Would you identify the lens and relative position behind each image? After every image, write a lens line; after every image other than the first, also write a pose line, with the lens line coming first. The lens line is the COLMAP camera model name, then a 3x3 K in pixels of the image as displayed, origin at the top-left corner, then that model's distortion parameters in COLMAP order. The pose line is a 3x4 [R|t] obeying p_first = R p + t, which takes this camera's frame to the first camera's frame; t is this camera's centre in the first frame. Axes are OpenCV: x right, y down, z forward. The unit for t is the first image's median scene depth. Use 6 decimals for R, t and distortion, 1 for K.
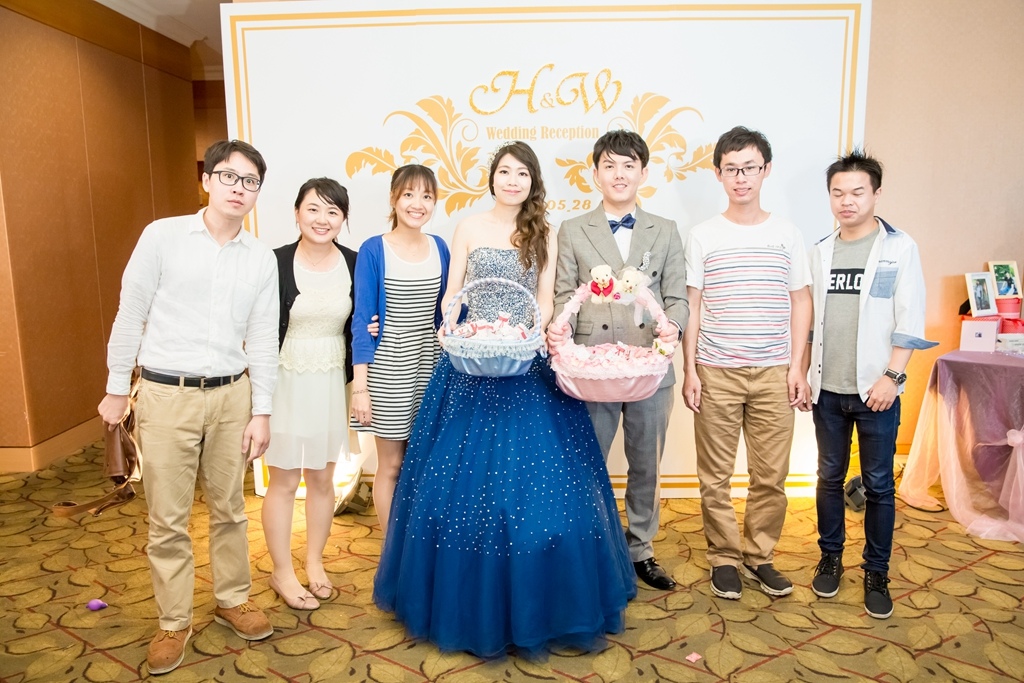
lens RADIAL K [[832.2, 0, 507.7], [0, 832.2, 343.1], [0, 0, 1]] dist [-0.062922, 0.078403]
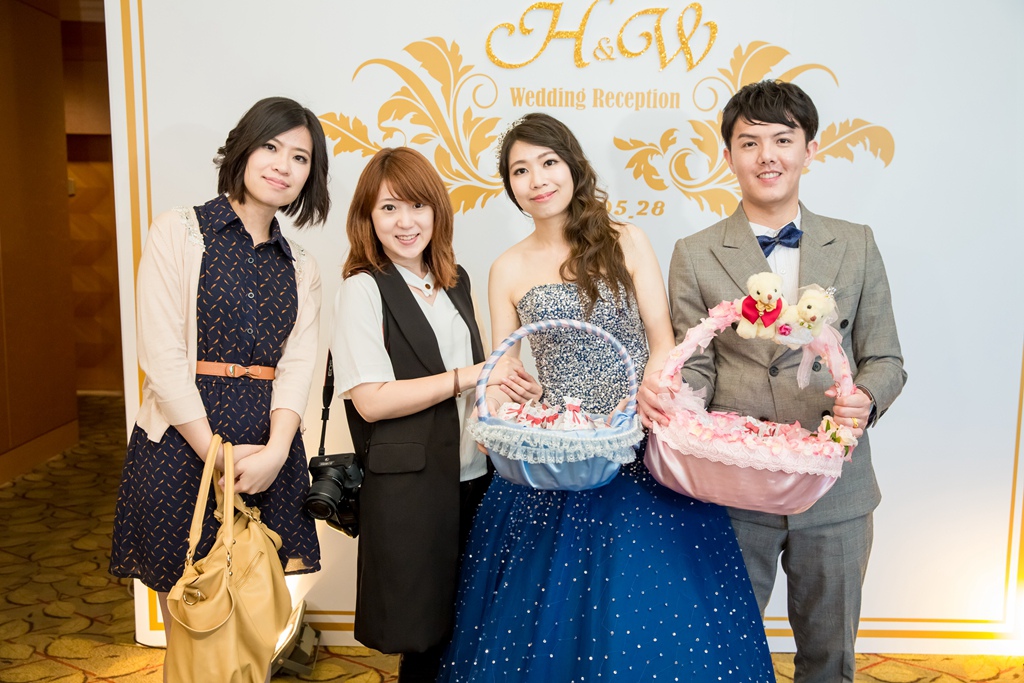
lens RADIAL K [[996.5, 0, 501.7], [0, 996.5, 340.7], [0, 0, 1]] dist [0.027754, 0.000000]
pose [[0.998854, 0.019108, 0.043871, -0.066421], [-0.017305, 0.999005, -0.041116, -0.027290], [-0.044613, 0.040310, 0.998191, 0.223894]]
